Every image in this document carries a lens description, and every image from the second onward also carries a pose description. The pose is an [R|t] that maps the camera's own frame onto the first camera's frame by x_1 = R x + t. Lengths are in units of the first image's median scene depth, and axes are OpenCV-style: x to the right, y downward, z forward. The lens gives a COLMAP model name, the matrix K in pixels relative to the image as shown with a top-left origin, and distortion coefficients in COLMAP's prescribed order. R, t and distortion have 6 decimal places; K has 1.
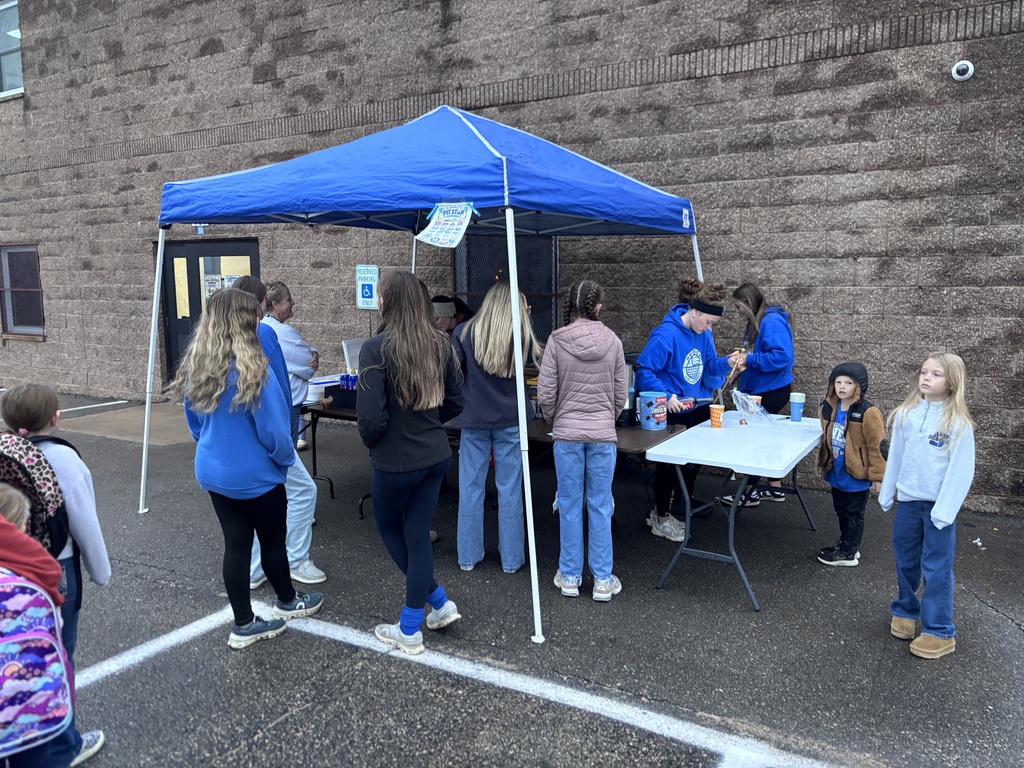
lens RADIAL K [[778.4, 0, 512.7], [0, 778.4, 383.7], [0, 0, 1]] dist [0.045260, -0.032029]
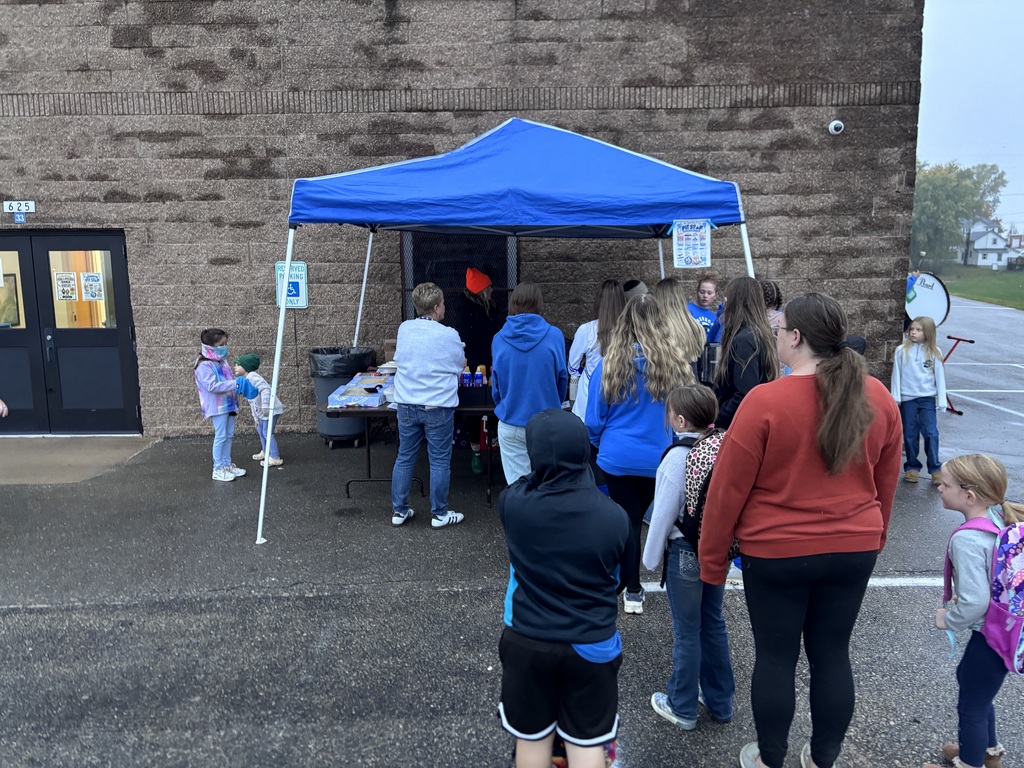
lens RADIAL K [[778.4, 0, 514.6], [0, 778.4, 382.8], [0, 0, 1]] dist [0.045260, -0.032029]
pose [[0.856236, -0.083480, 0.509796, -0.560651], [0.074653, 0.996493, 0.037793, -0.027367], [-0.511163, 0.005698, 0.859465, 0.061967]]
